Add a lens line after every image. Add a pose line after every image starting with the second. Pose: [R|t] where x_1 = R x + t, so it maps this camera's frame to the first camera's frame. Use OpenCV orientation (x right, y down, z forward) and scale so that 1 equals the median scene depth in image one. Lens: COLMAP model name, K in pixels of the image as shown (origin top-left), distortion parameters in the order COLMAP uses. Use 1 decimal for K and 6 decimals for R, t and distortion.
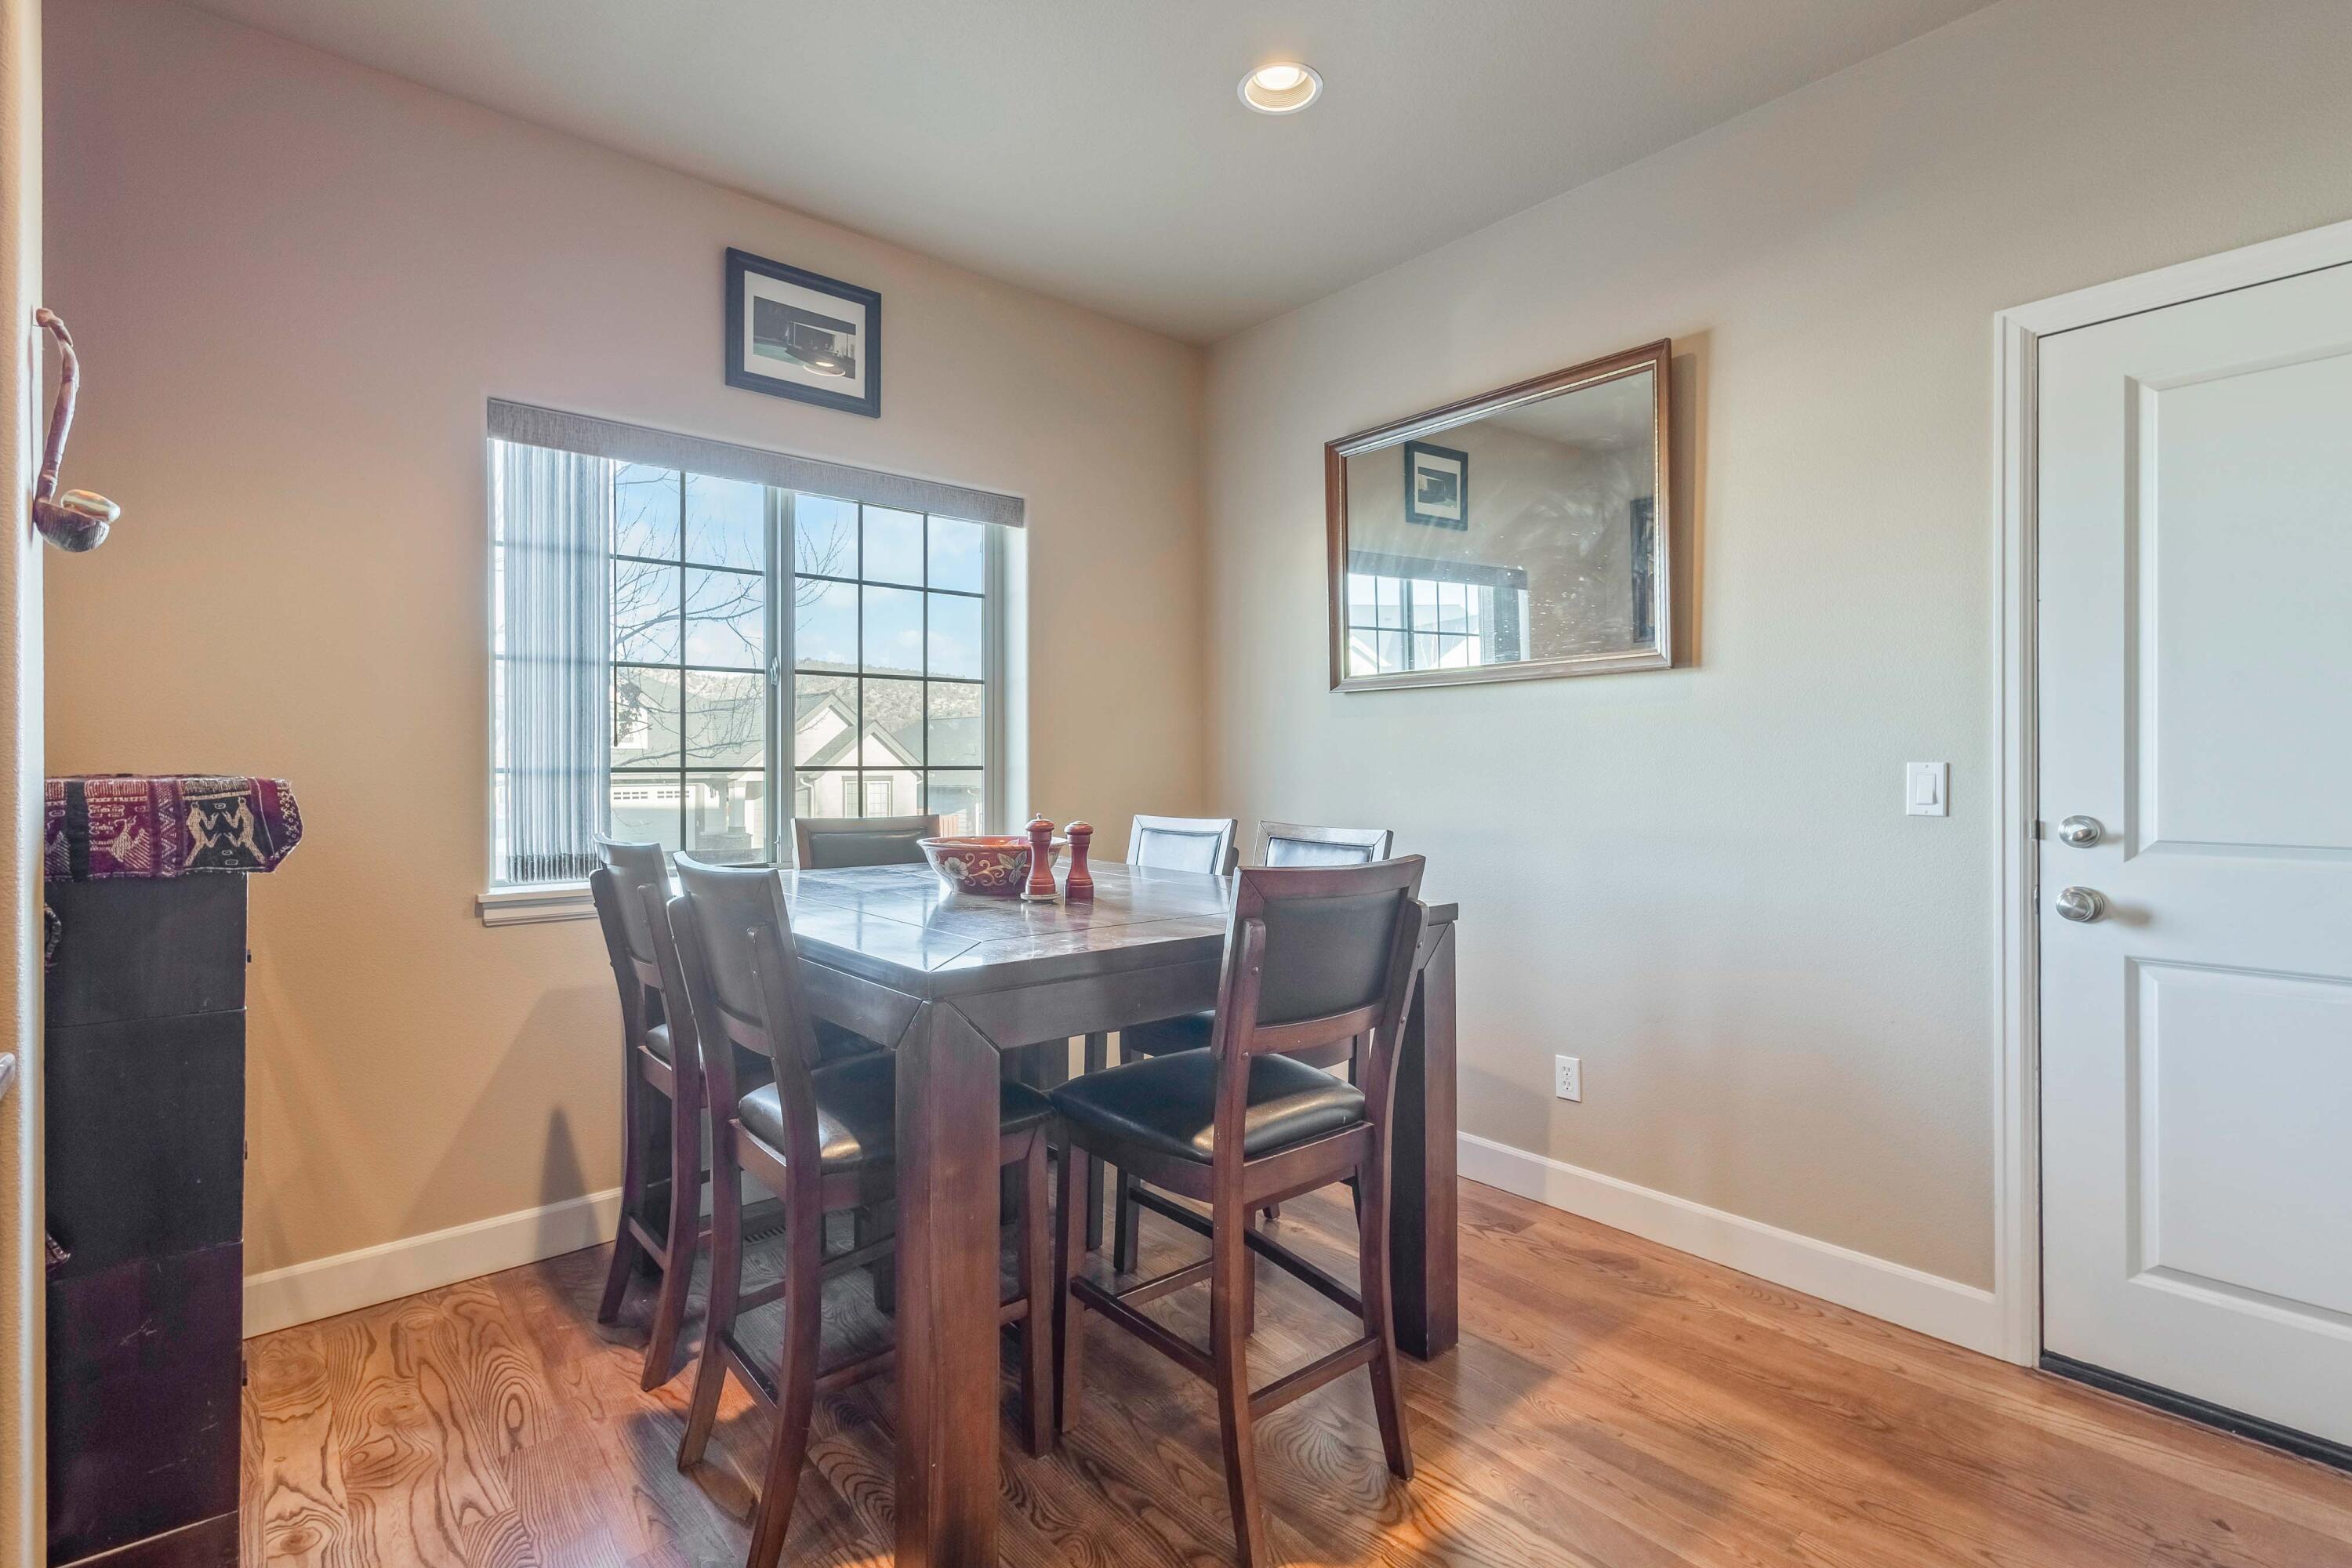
lens RADIAL K [[1082.3, 0, 1167.8], [0, 1082.3, 768.3], [0, 0, 1]] dist [0.013820, -0.003027]
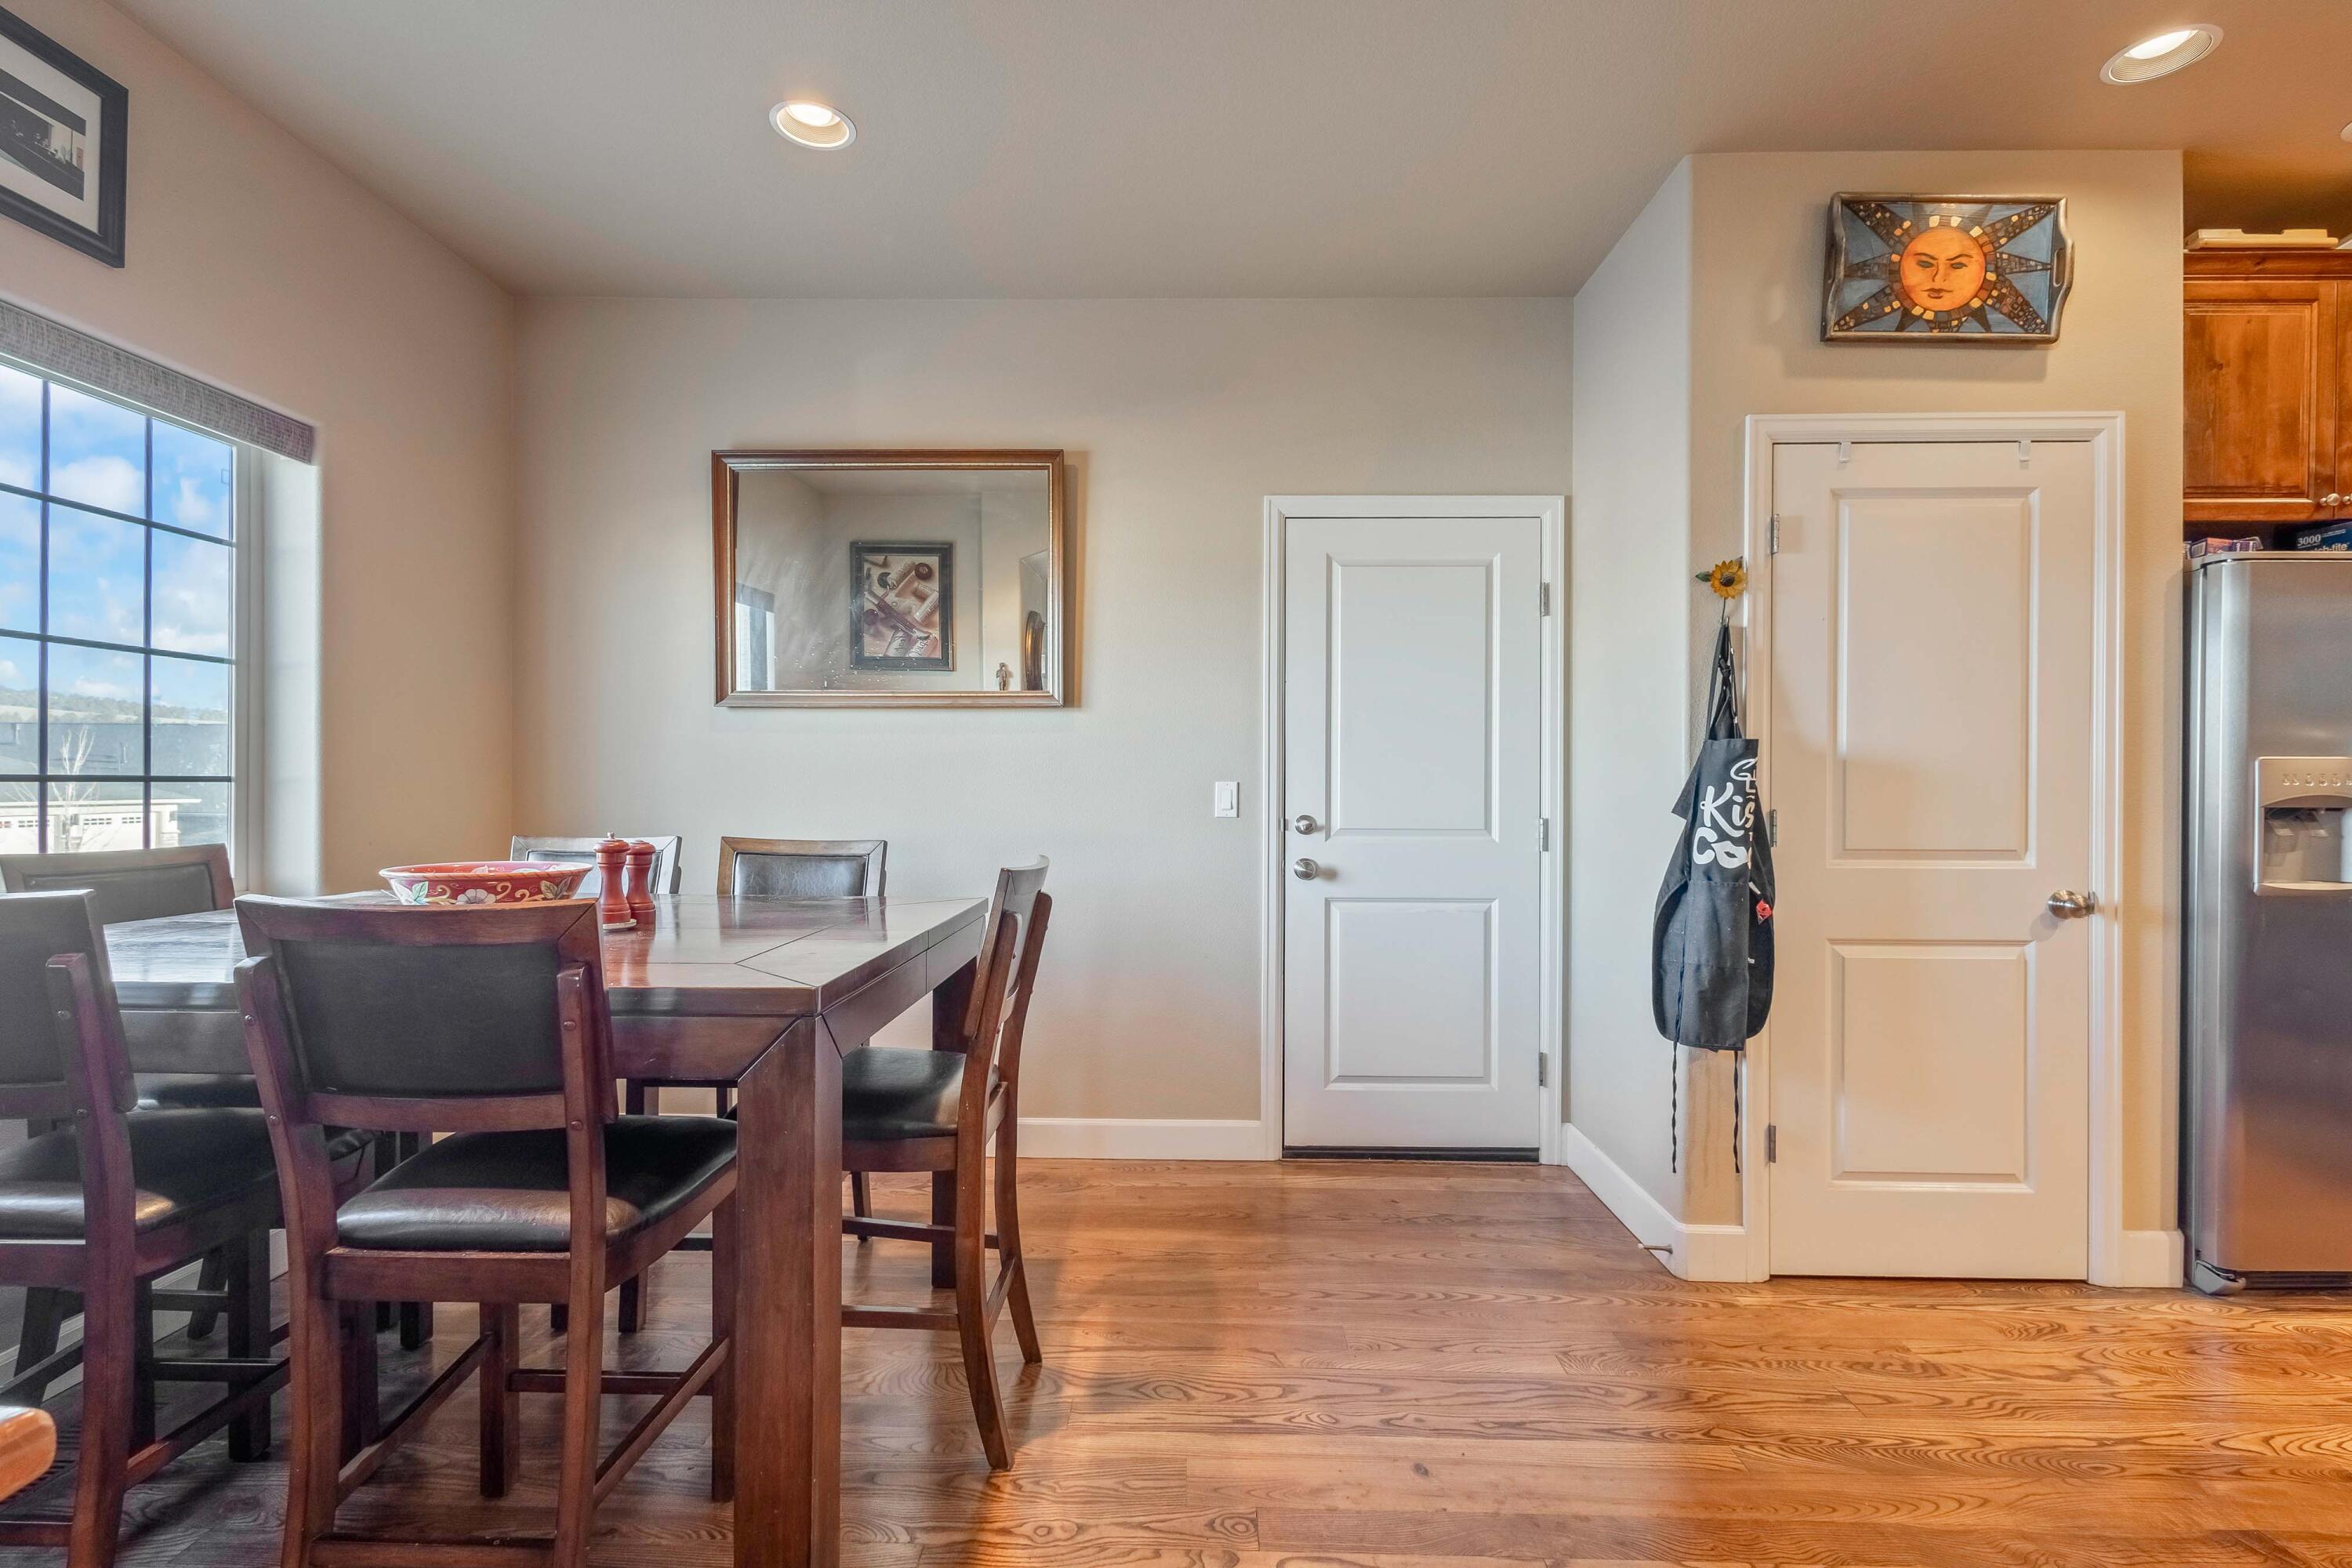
lens RADIAL K [[1082.3, 0, 1161.5], [0, 1082.3, 789.0], [0, 0, 1]] dist [0.013820, -0.003027]
pose [[0.668108, 0.002252, 0.744061, -0.471402], [-0.005144, 0.999986, 0.001592, 0.002571], [-0.744046, -0.004891, 0.668110, 0.063041]]
